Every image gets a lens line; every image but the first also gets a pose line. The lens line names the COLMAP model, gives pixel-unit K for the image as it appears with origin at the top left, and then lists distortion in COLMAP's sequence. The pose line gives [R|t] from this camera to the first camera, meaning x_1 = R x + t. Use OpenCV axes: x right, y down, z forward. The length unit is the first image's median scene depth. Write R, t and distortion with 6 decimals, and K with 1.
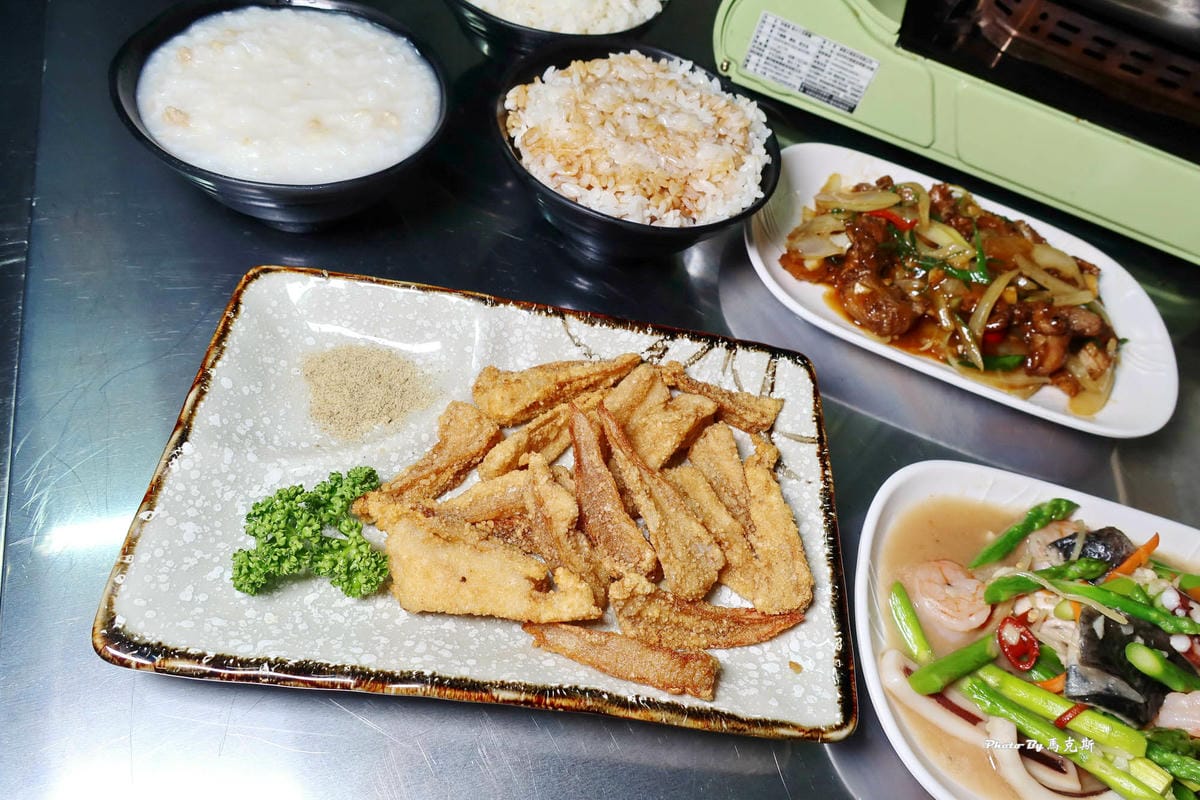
lens RADIAL K [[814.6, 0, 599.2], [0, 814.6, 405.0], [0, 0, 1]] dist [-0.019873, 0.005395]
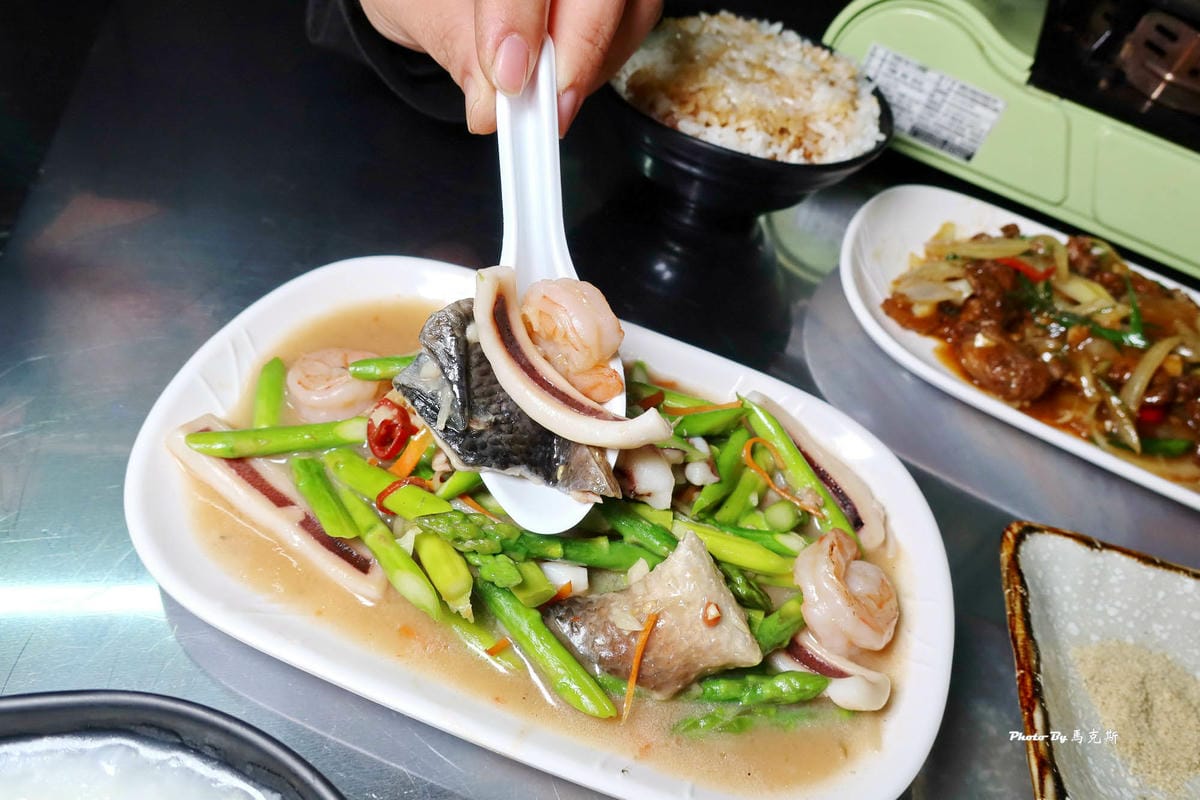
lens RADIAL K [[814.6, 0, 601.3], [0, 814.6, 401.2], [0, 0, 1]] dist [-0.019873, 0.005395]
pose [[0.993079, 0.083193, -0.082909, 0.012281], [-0.093620, 0.986946, -0.131049, 0.051804], [0.070925, 0.137904, 0.987903, 0.156974]]
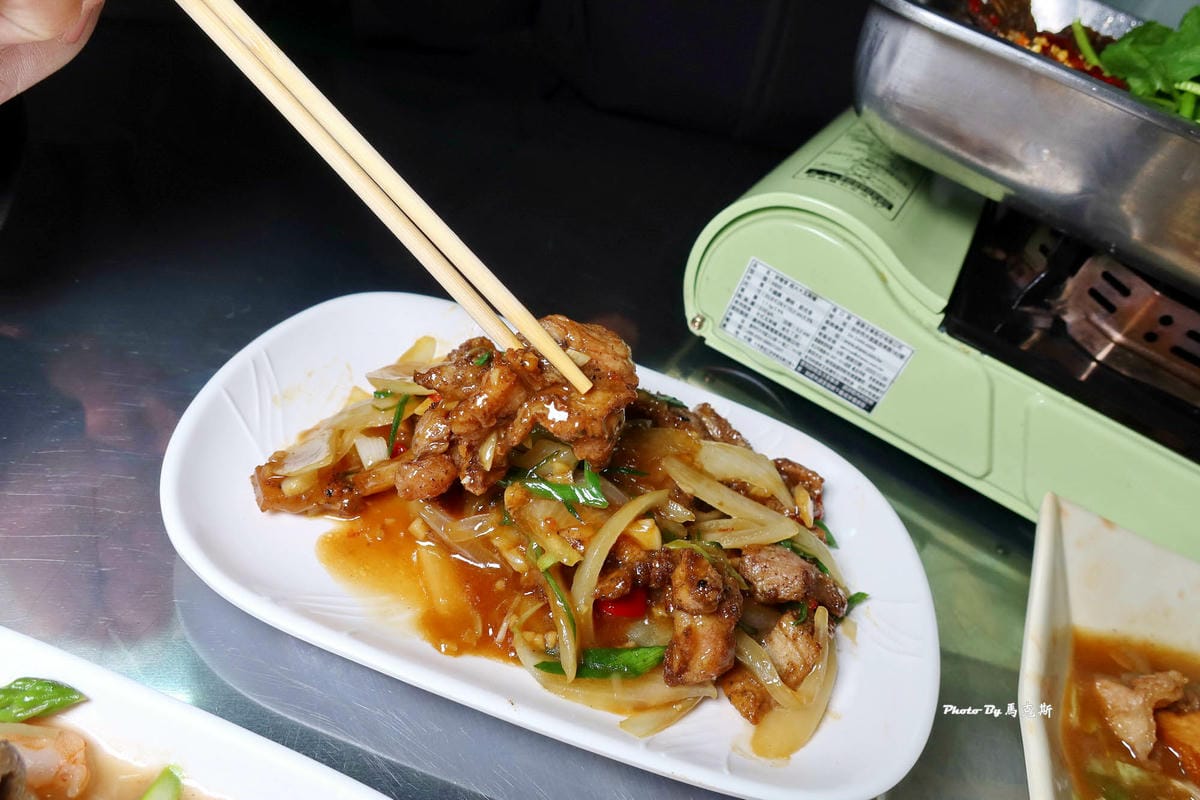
lens RADIAL K [[814.6, 0, 601.4], [0, 814.6, 399.4], [0, 0, 1]] dist [-0.019873, 0.005395]
pose [[0.985551, 0.154782, -0.068789, 0.146794], [-0.167945, 0.945736, -0.278169, -0.155132], [0.022001, 0.285702, 0.958066, 0.366881]]
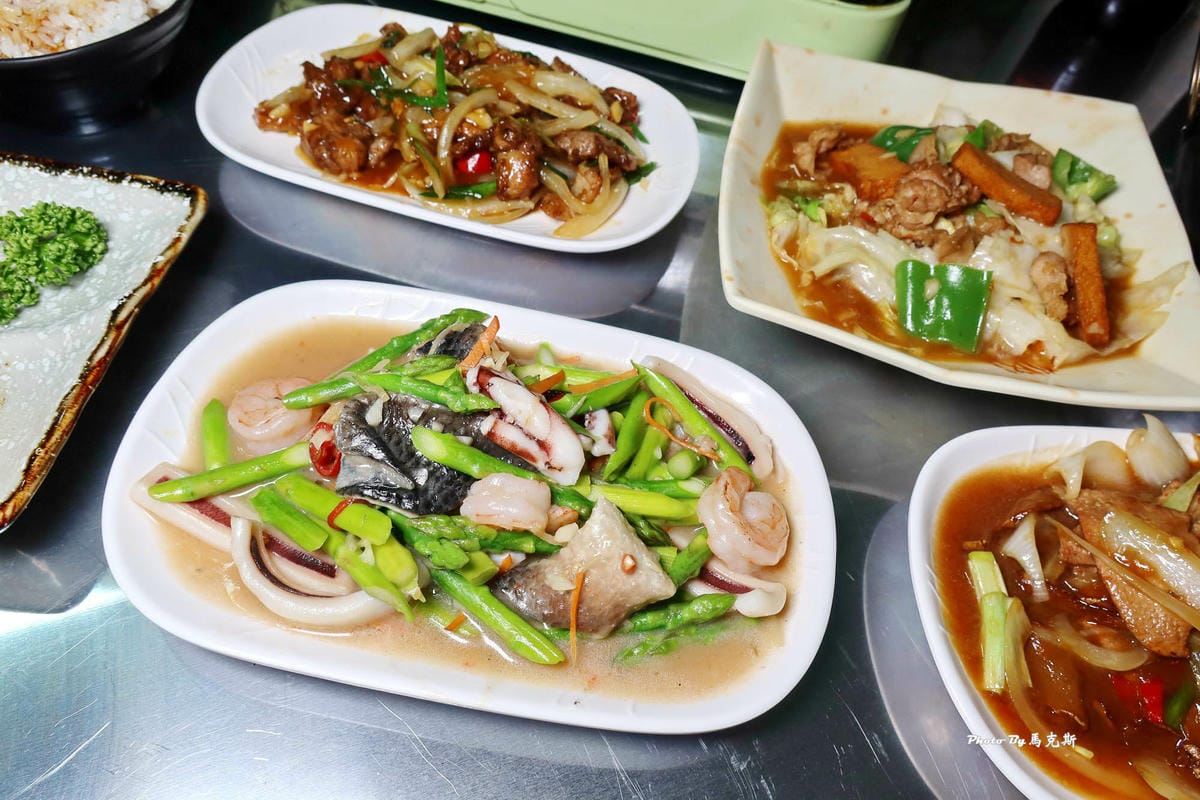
lens RADIAL K [[814.6, 0, 597.6], [0, 814.6, 403.4], [0, 0, 1]] dist [-0.019873, 0.005395]
pose [[0.994877, -0.097211, -0.027756, 0.569700], [0.096667, 0.995109, -0.020310, 0.196999], [0.029595, 0.017523, 0.999408, 0.076464]]
